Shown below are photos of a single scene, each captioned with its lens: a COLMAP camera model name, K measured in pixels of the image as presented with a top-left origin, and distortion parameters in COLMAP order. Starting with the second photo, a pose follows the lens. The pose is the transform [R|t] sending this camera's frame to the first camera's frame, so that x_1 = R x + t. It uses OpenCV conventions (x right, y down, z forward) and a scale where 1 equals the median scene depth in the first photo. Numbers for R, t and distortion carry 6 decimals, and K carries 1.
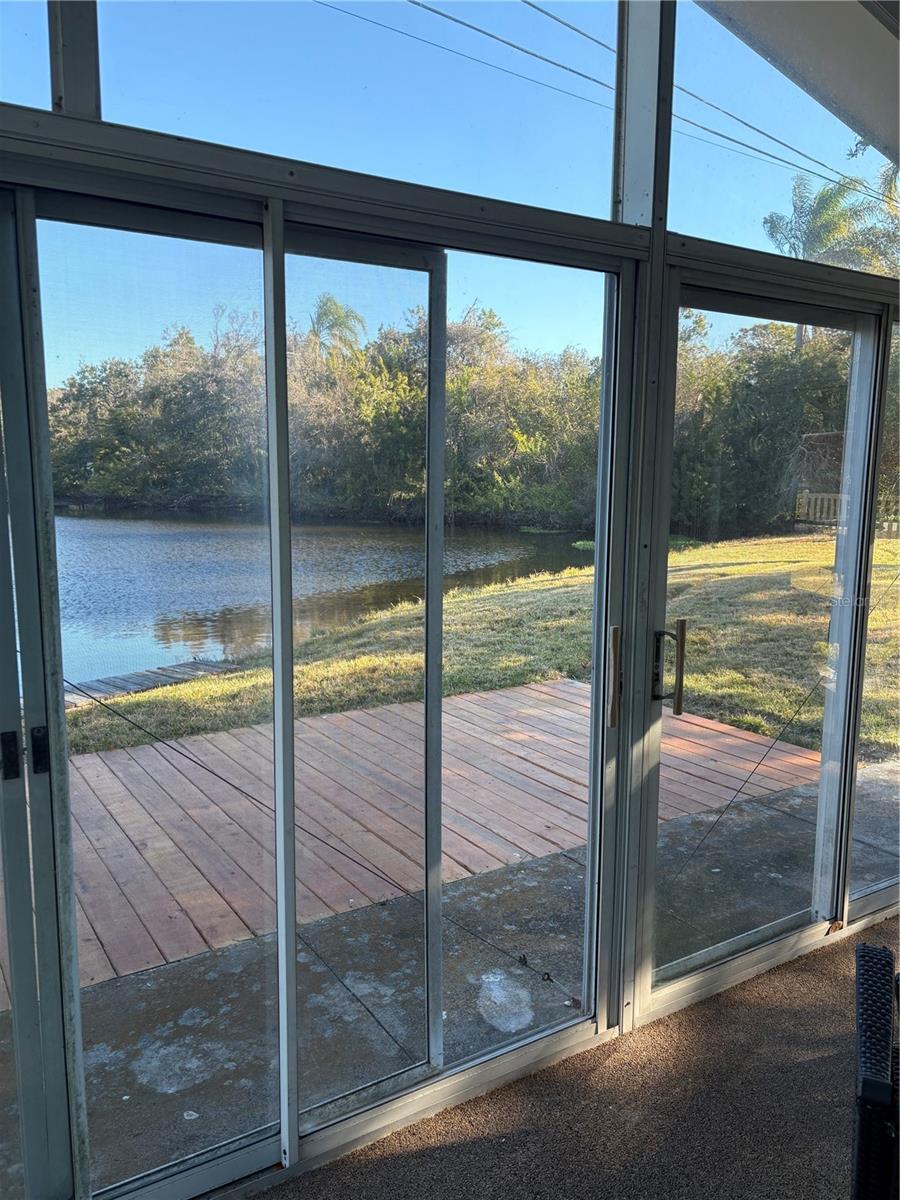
lens RADIAL K [[903.5, 0, 446.8], [0, 903.5, 613.3], [0, 0, 1]] dist [0.057766, -0.048806]
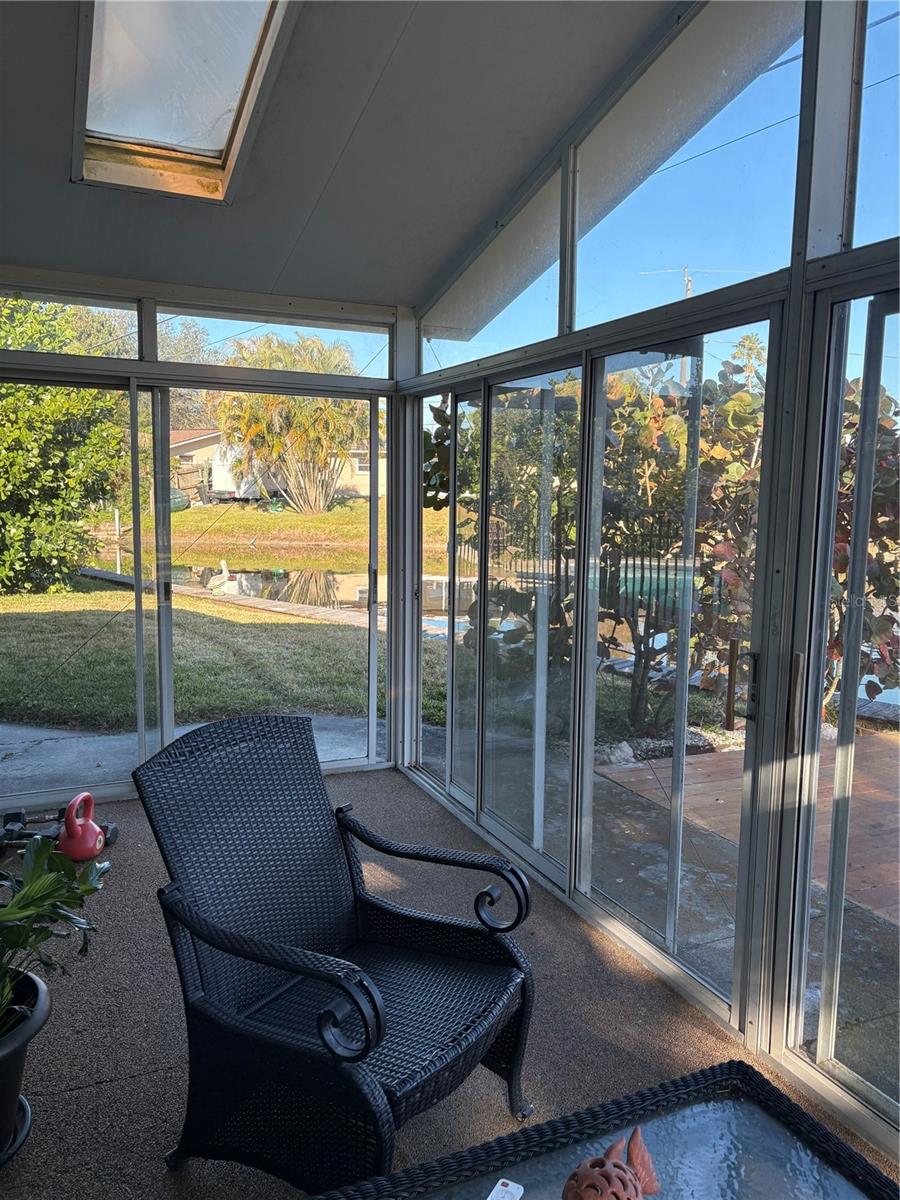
lens RADIAL K [[900.0, 0, 448.7], [0, 900.0, 596.3], [0, 0, 1]] dist [0.047254, -0.047655]
pose [[-0.148767, 0.112745, -0.982424, 1.315064], [-0.171856, 0.975413, 0.137965, -0.127835], [0.973824, 0.189360, -0.125733, 0.803664]]
